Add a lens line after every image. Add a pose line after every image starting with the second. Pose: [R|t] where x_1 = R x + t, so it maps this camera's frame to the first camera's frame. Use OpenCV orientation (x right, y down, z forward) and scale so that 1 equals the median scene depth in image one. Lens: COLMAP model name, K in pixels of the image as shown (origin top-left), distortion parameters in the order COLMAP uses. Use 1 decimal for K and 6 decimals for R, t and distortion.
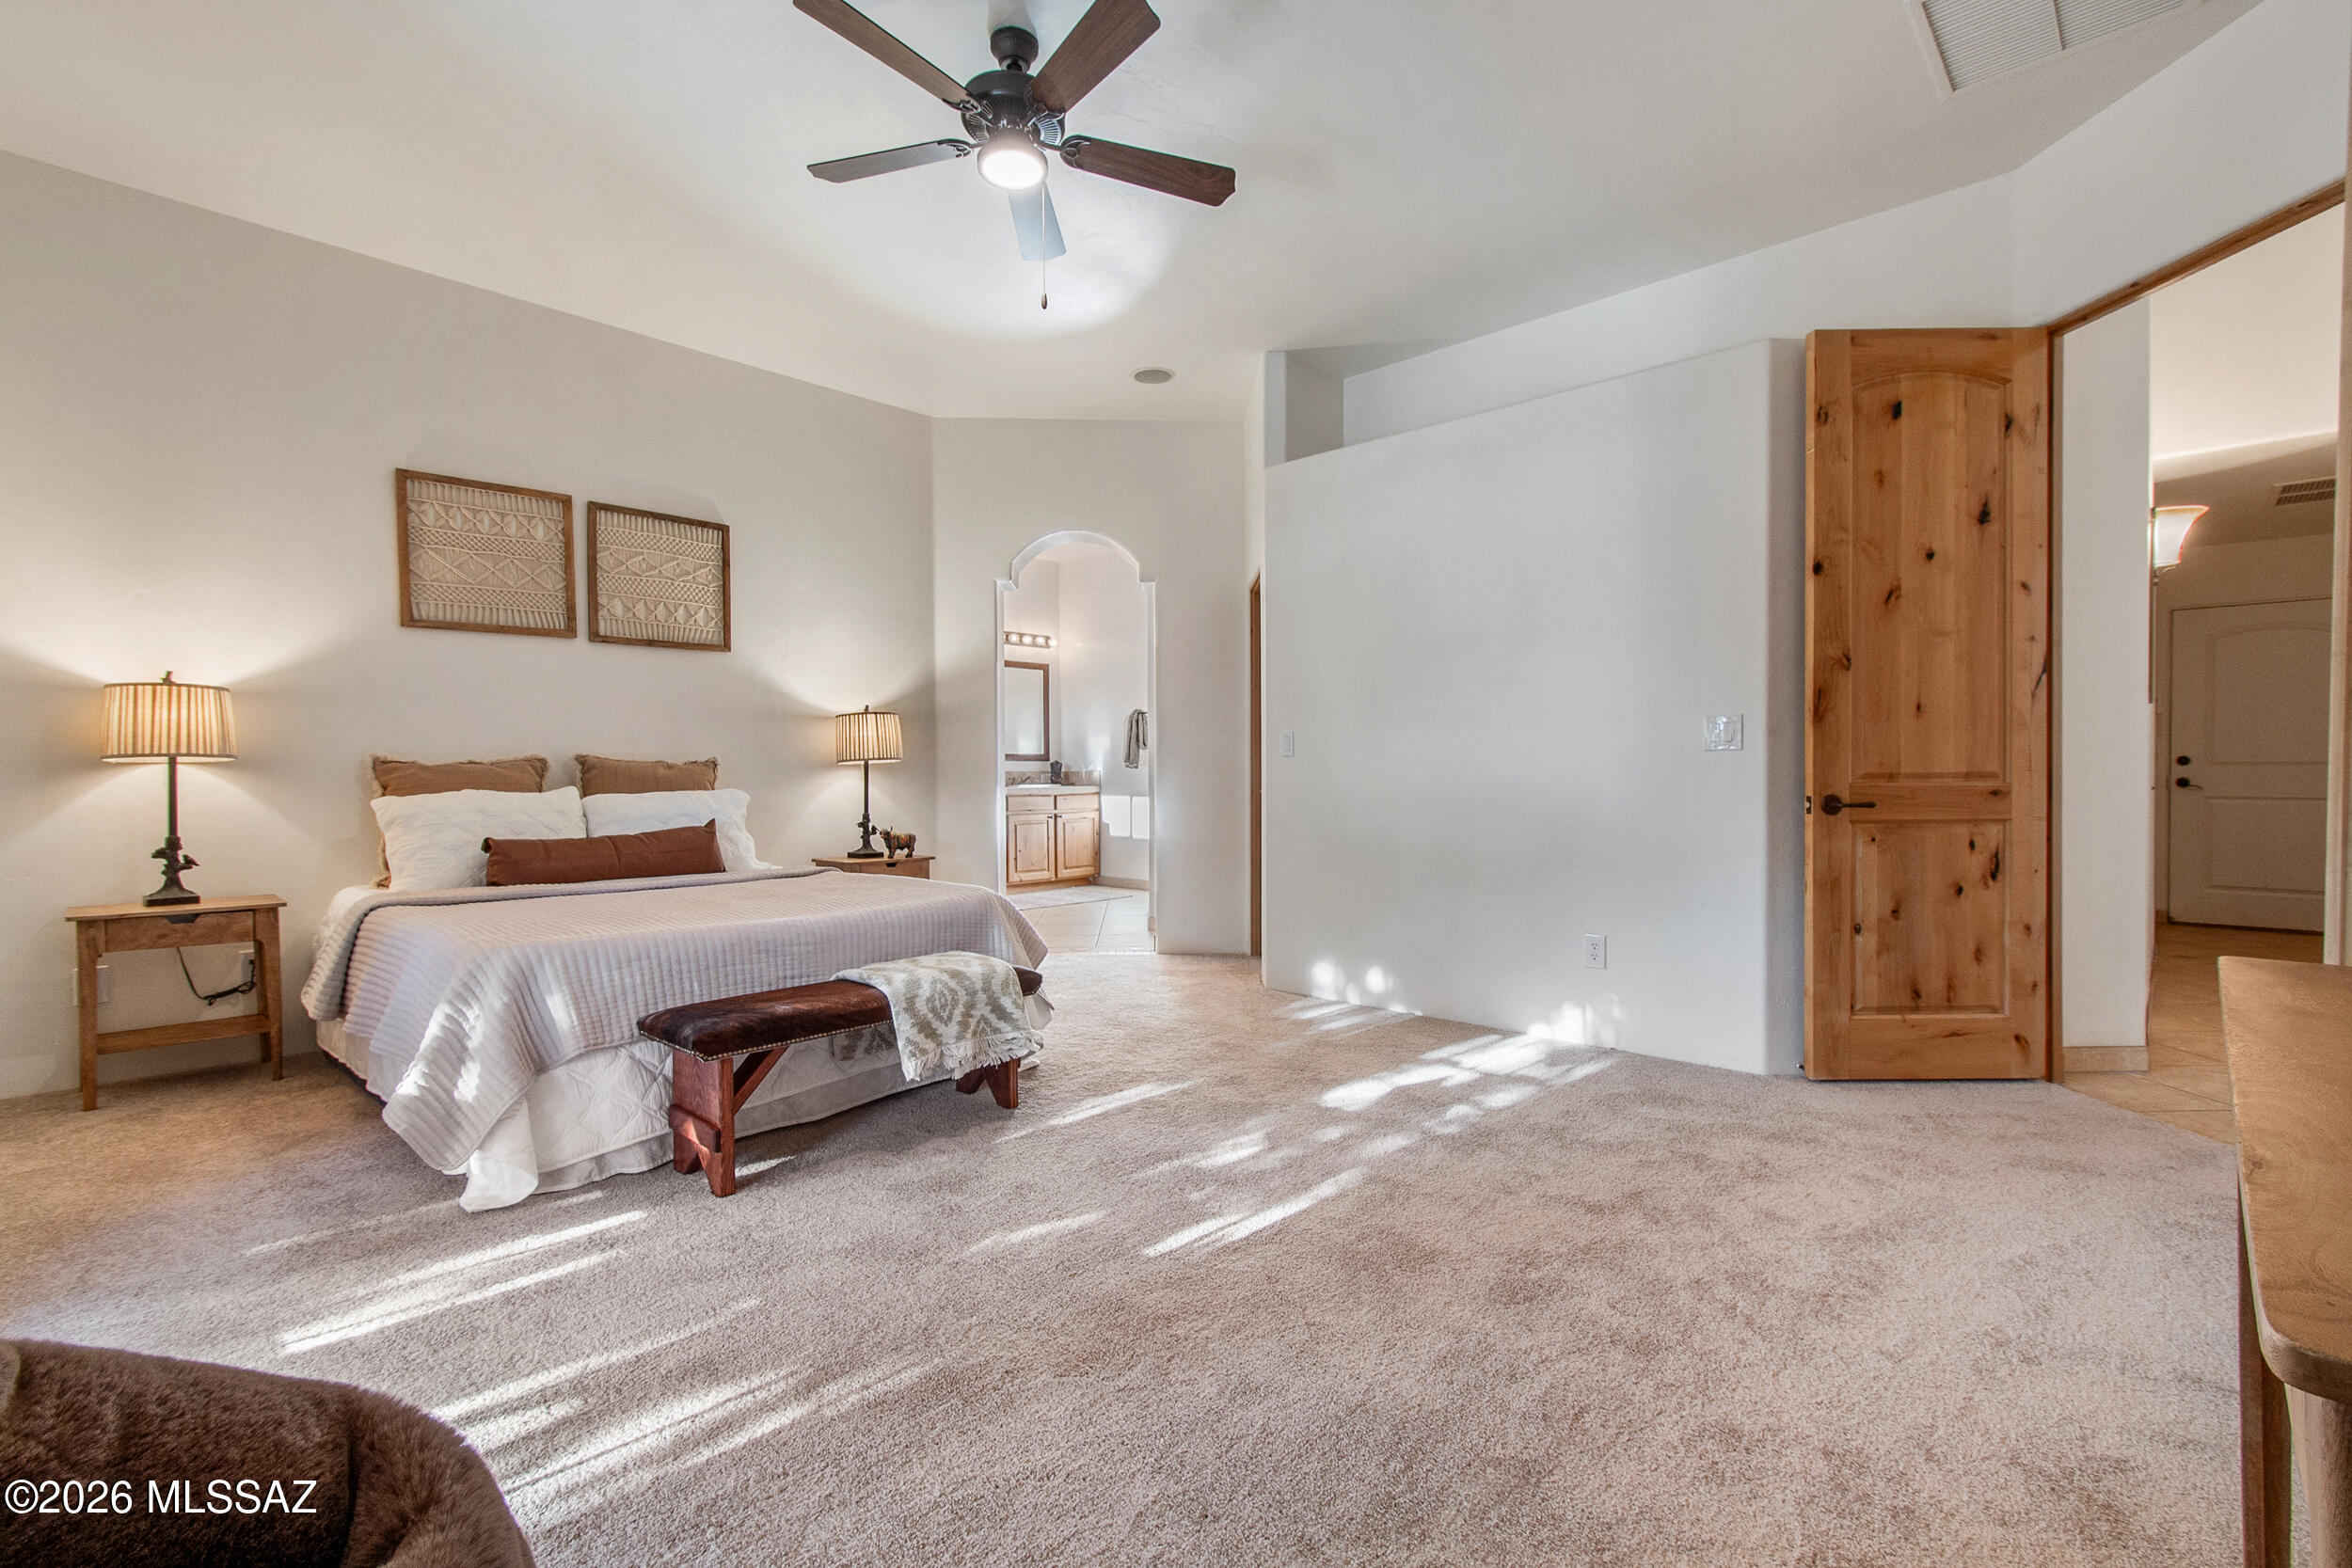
lens RADIAL K [[1051.3, 0, 1180.9], [0, 1051.3, 773.5], [0, 0, 1]] dist [0.004394, 0.000401]
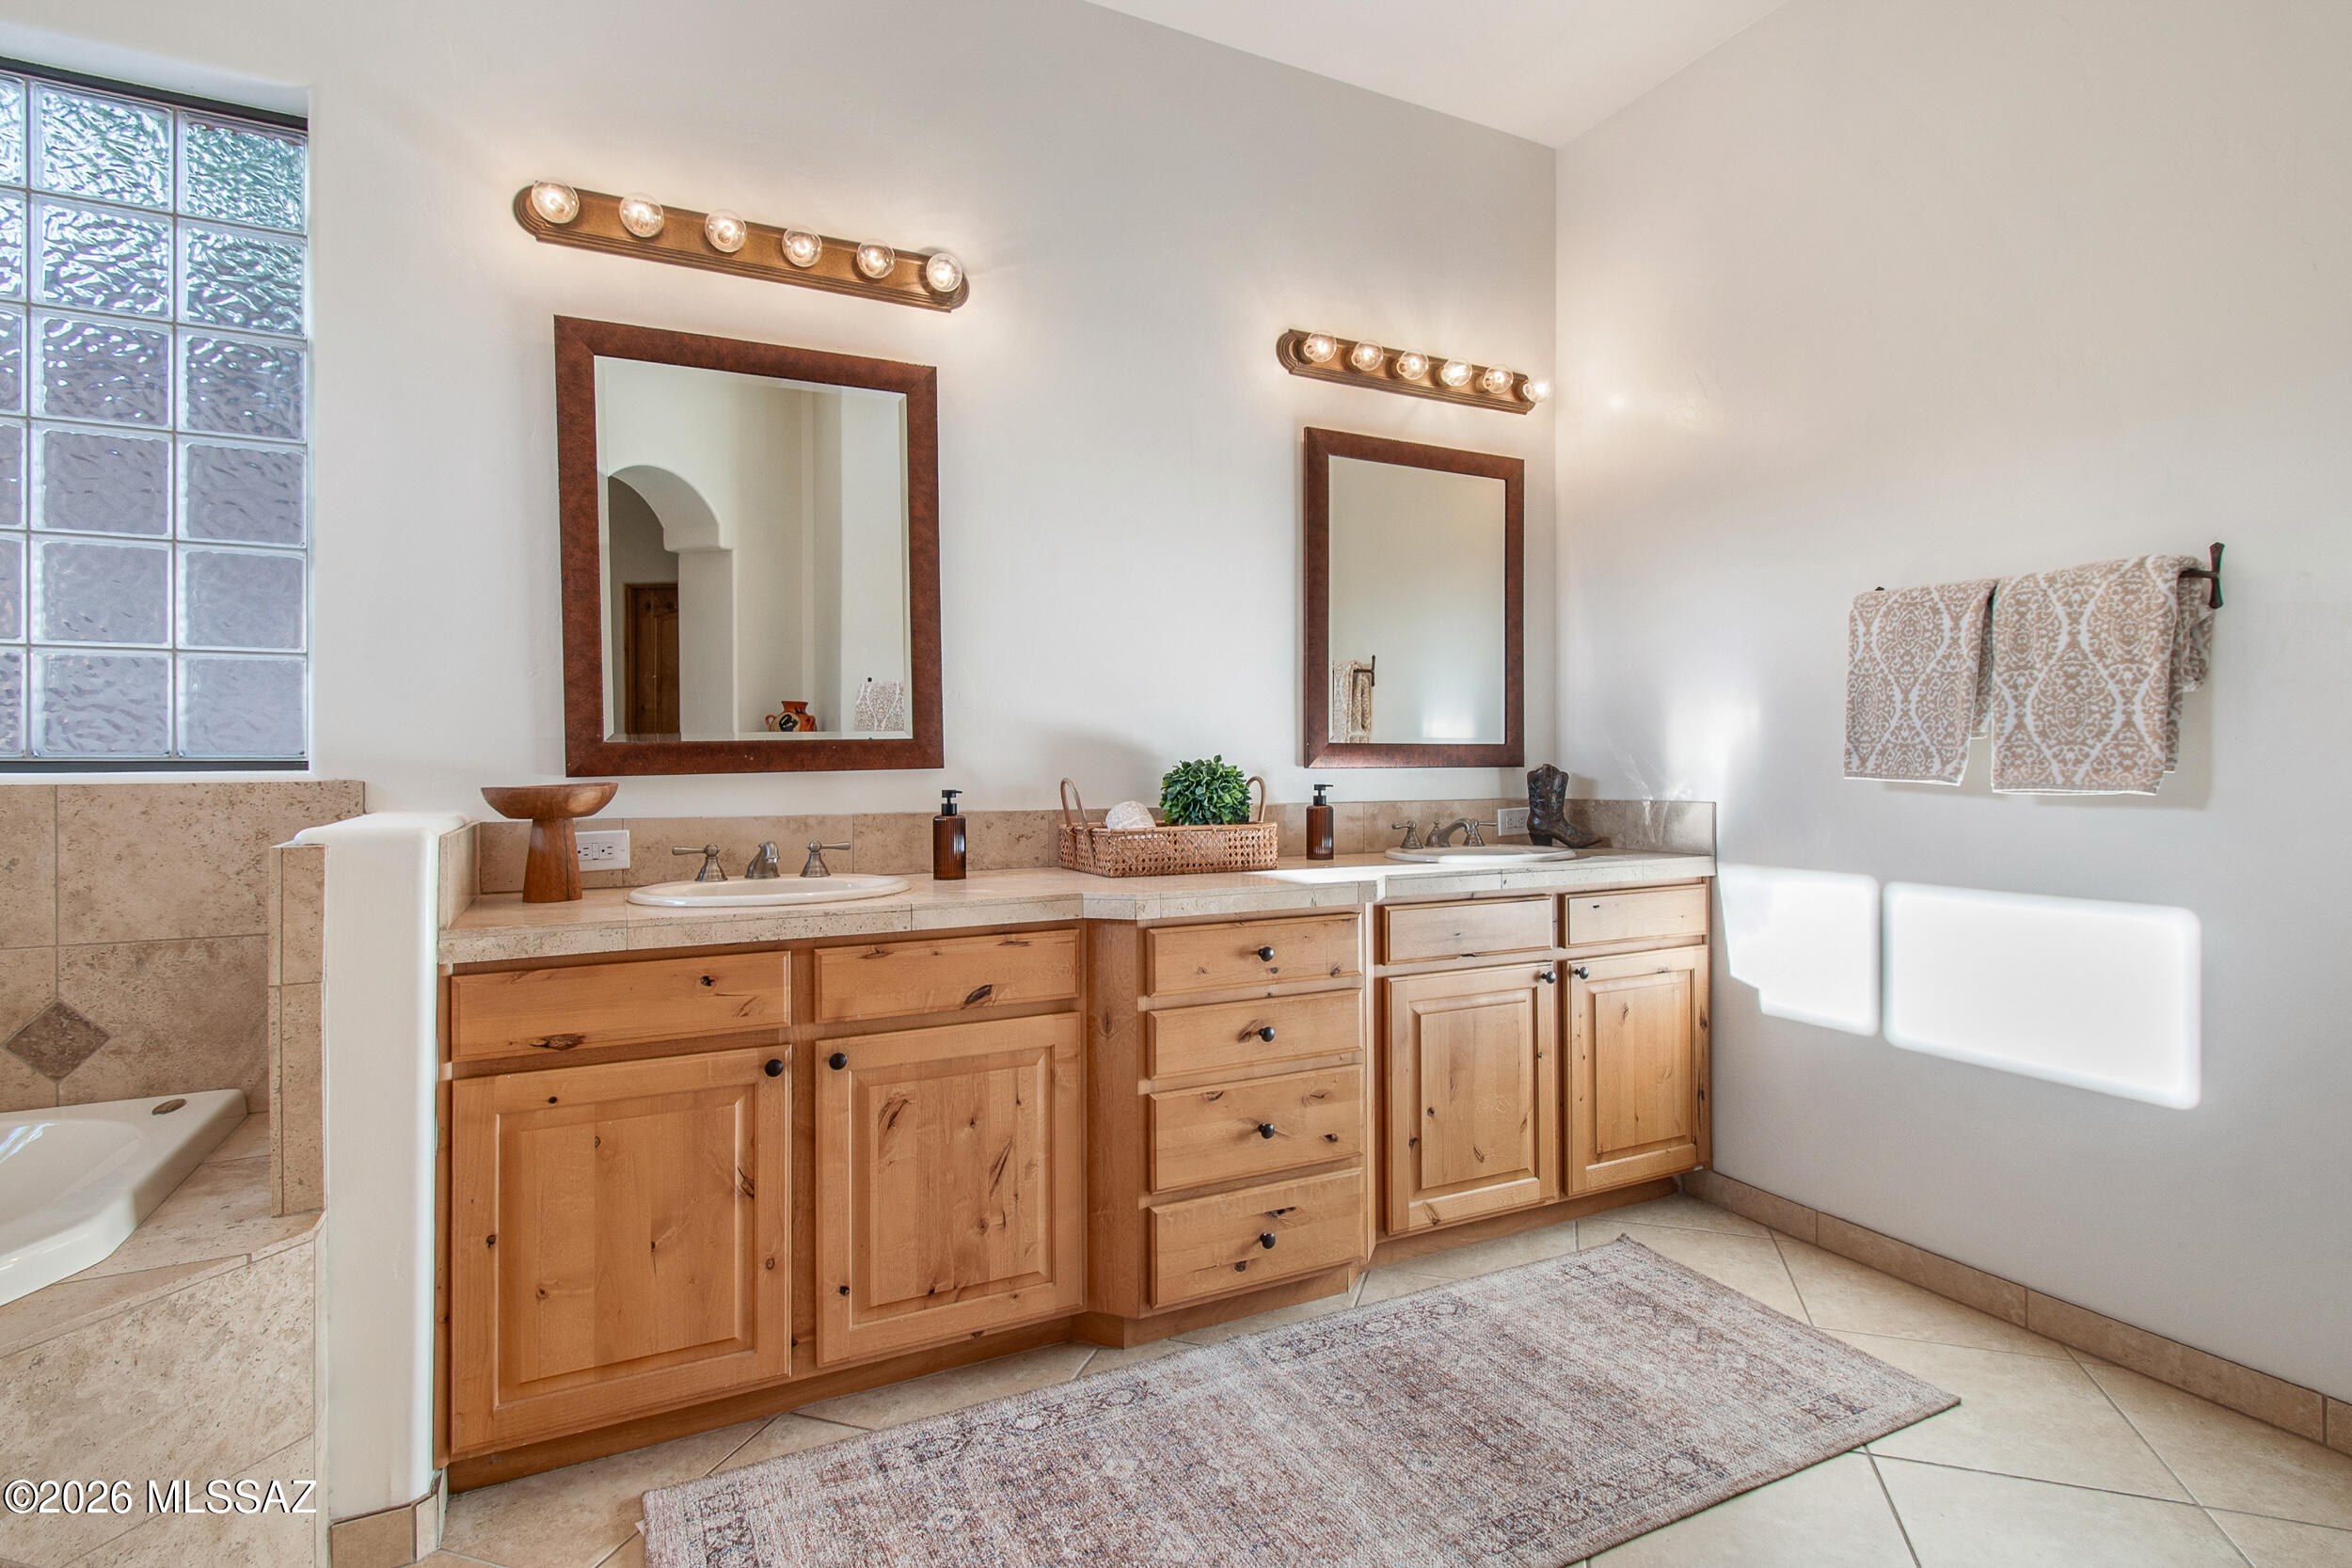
lens RADIAL K [[1124.0, 0, 1176.5], [0, 1124.0, 774.5], [0, 0, 1]] dist [0.003416, 0.000021]
pose [[0.936659, 0.009526, -0.350112, -0.106530], [-0.006948, 0.999939, 0.008620, -0.011854], [0.350172, -0.005641, 0.936668, 0.661166]]
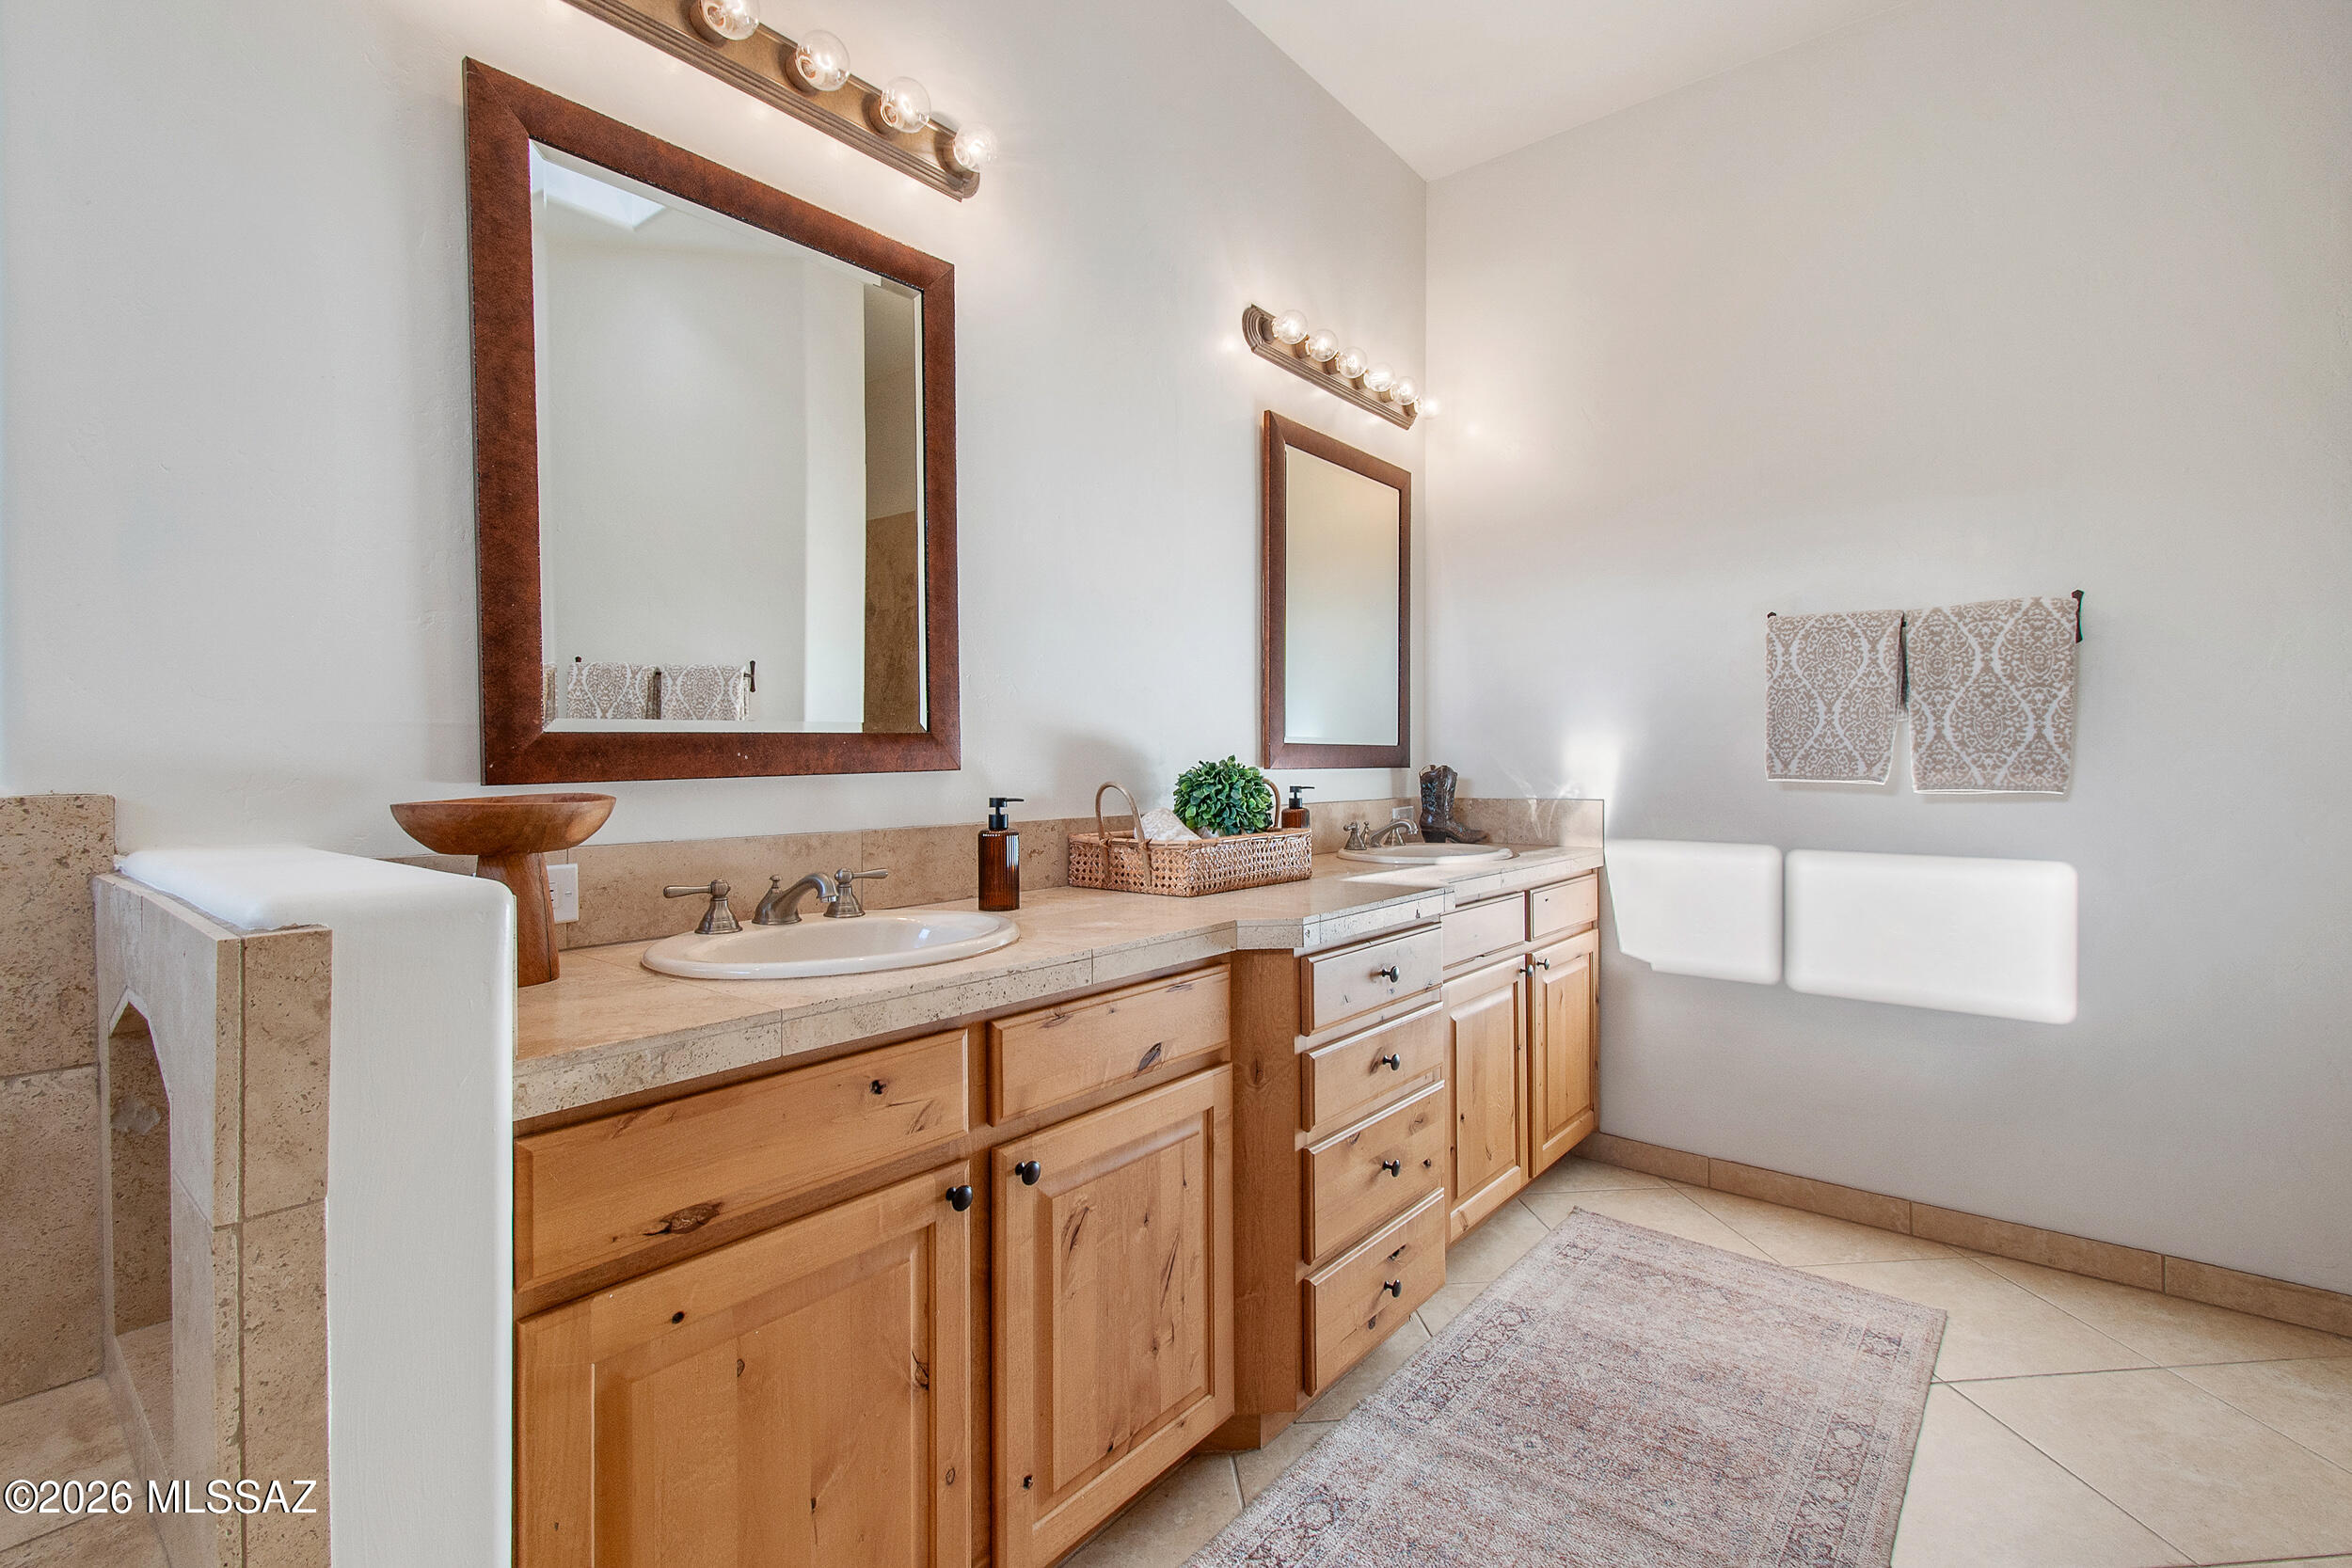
lens RADIAL K [[1051.3, 0, 1180.9], [0, 1051.3, 773.5], [0, 0, 1]] dist [0.004394, 0.000401]
pose [[0.998108, 0.009860, 0.060696, -0.222338], [-0.010380, 0.999912, 0.008265, -0.012061], [-0.060609, -0.008879, 0.998122, 0.689782]]
